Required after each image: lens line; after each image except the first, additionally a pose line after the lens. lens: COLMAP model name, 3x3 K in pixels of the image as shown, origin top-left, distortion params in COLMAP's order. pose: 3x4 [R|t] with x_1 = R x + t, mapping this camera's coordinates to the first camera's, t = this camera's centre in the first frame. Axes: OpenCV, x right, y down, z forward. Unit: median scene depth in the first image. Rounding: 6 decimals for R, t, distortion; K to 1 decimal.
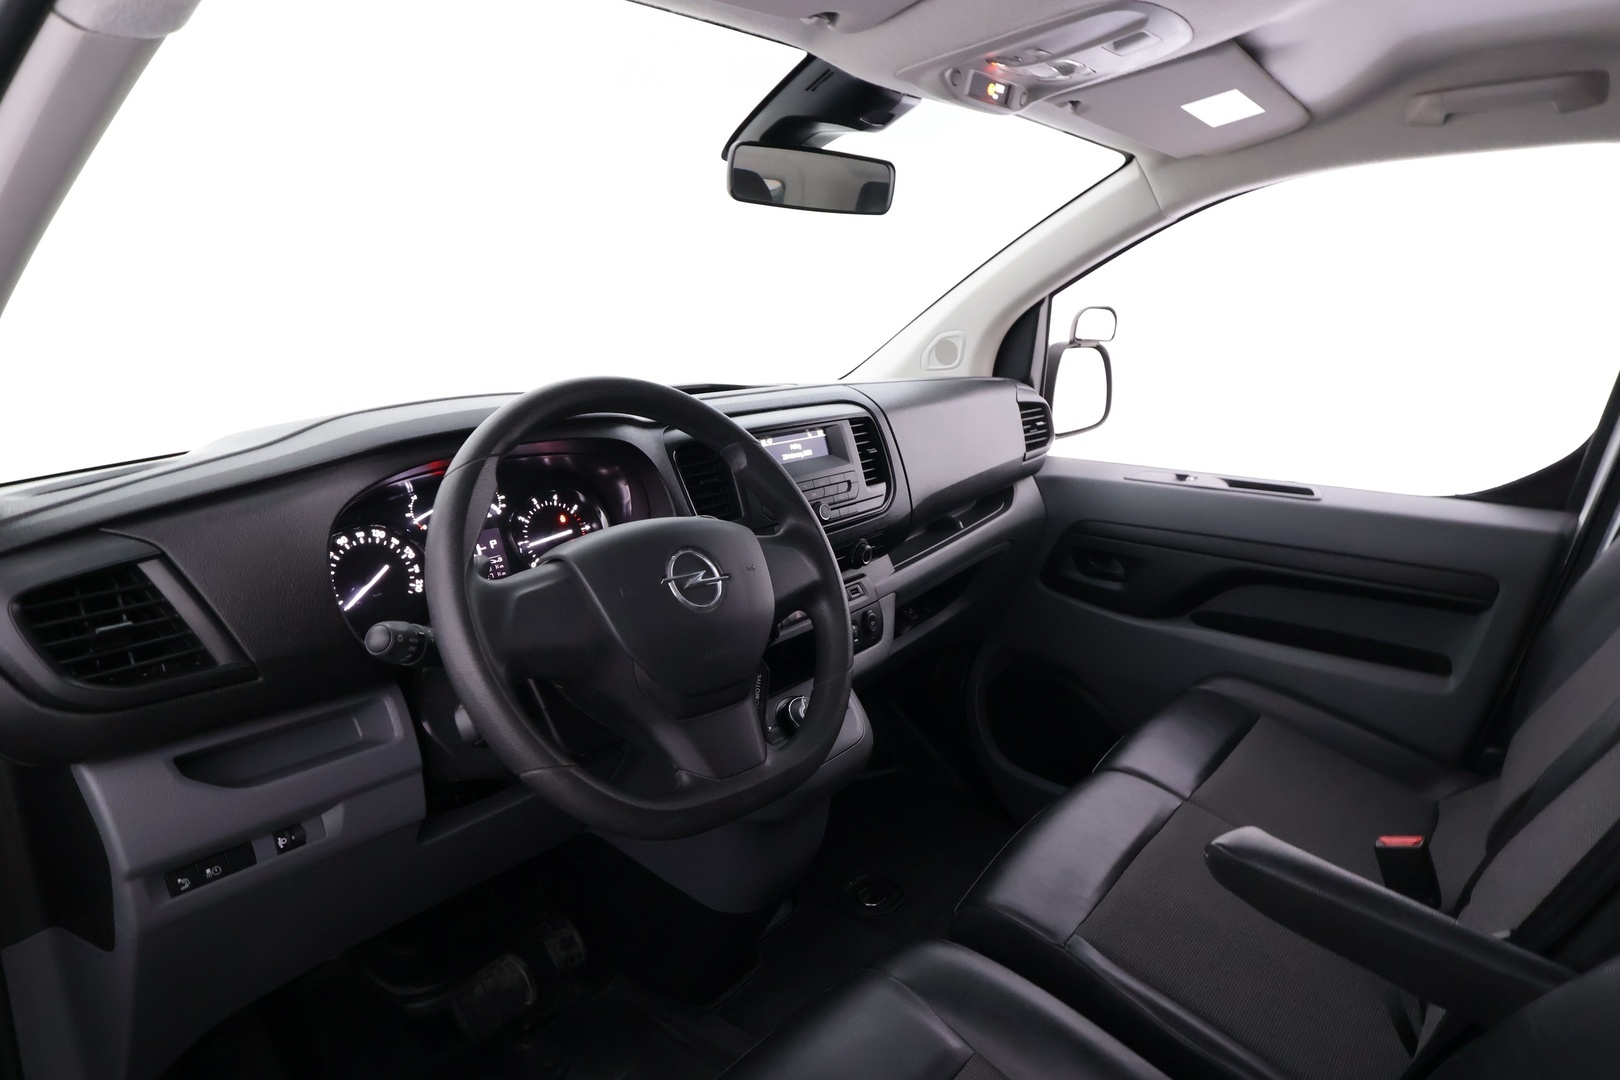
lens RADIAL K [[911.6, 0, 810.0], [0, 911.6, 540.0], [0, 0, 1]] dist [0.000230, 0.000657]
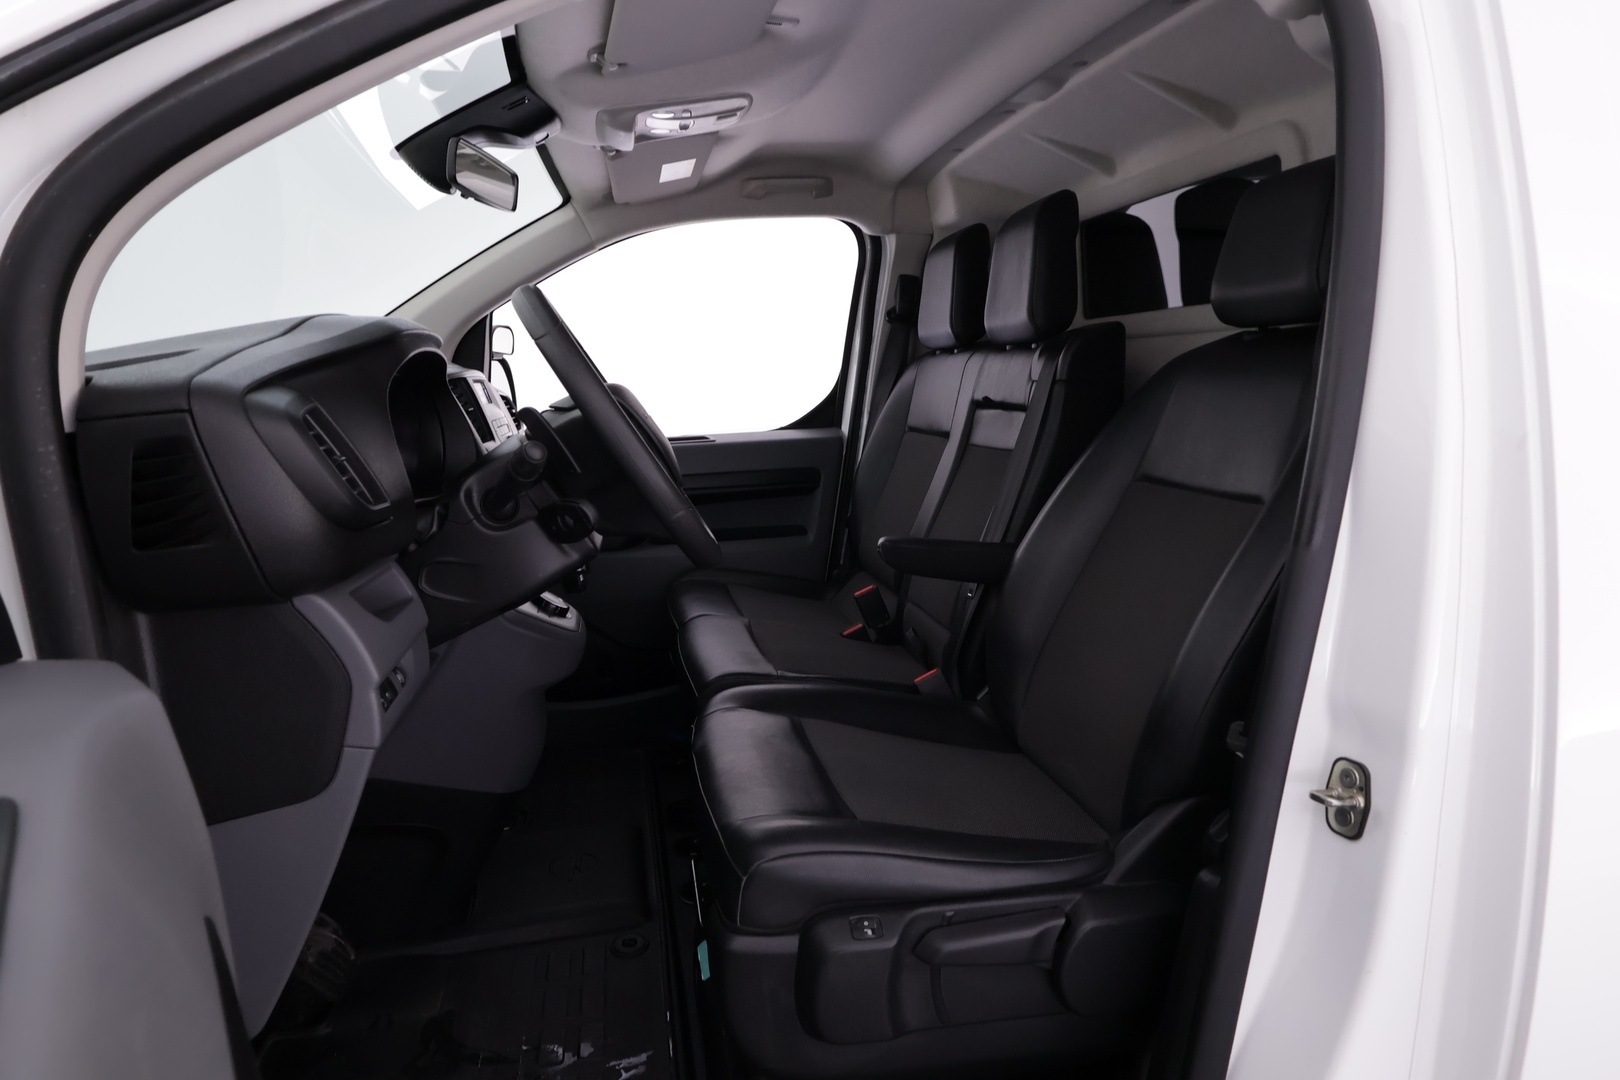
lens RADIAL K [[911.6, 0, 810.0], [0, 911.6, 540.0], [0, 0, 1]] dist [0.000230, 0.000657]
pose [[0.631127, -0.168020, 0.757264, -0.747944], [0.235363, 0.971713, 0.019443, 0.181014], [-0.739110, 0.165961, 0.652820, -0.096974]]
